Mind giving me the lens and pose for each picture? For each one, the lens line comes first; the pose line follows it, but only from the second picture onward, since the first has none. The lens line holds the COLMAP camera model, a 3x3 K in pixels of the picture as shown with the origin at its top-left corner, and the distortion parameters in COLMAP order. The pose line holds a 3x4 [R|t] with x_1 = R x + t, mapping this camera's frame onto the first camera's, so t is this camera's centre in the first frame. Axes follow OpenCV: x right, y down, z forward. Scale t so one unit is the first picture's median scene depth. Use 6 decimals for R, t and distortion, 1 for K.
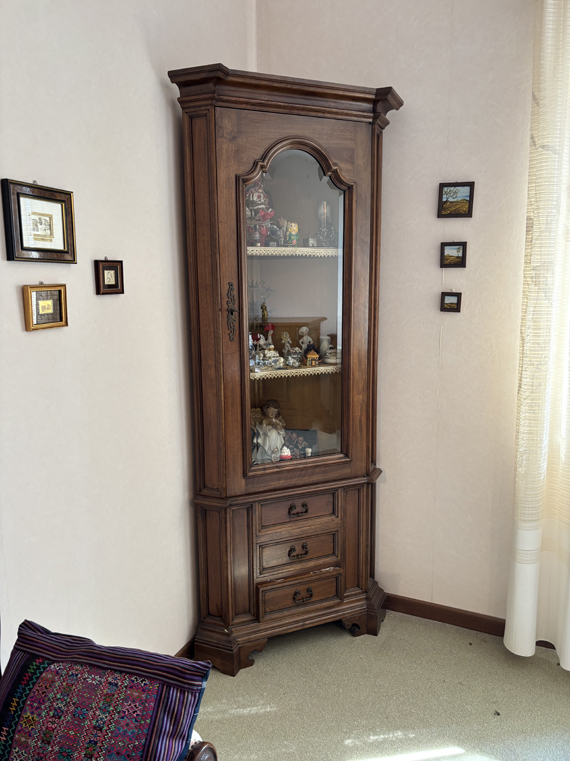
lens RADIAL K [[563.4, 0, 299.0], [0, 563.4, 360.9], [0, 0, 1]] dist [0.054442, 0.000172]
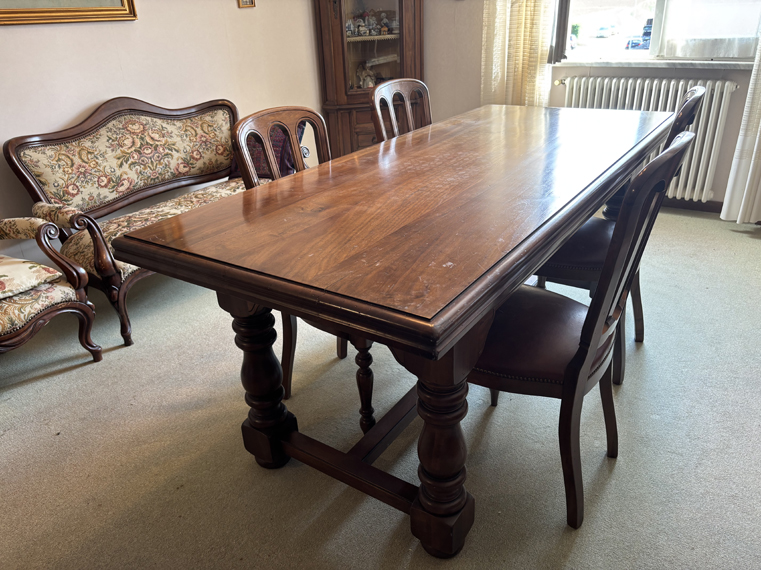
lens RADIAL K [[570.6, 0, 380.5], [0, 570.6, 285.0], [0, 0, 1]] dist [-0.001335, 0.000966]
pose [[0.976523, 0.054314, -0.208456, 0.439137], [0.010134, 0.955038, 0.296310, 0.233758], [0.215177, -0.291466, 0.932066, -0.952549]]
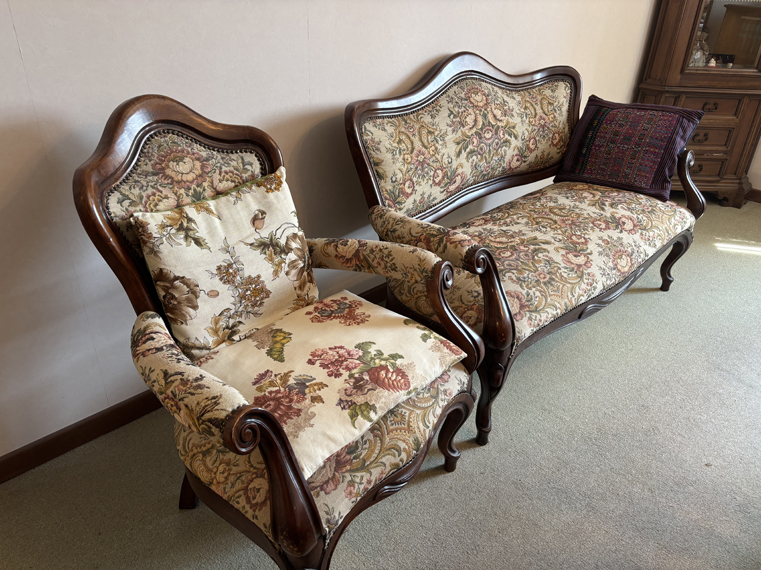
lens RADIAL K [[570.6, 0, 380.5], [0, 570.6, 285.0], [0, 0, 1]] dist [-0.001335, 0.000966]
pose [[0.928945, 0.210103, -0.304825, -0.234156], [-0.090285, 0.927072, 0.363850, 0.229999], [0.359040, -0.310475, 0.880168, -0.670857]]
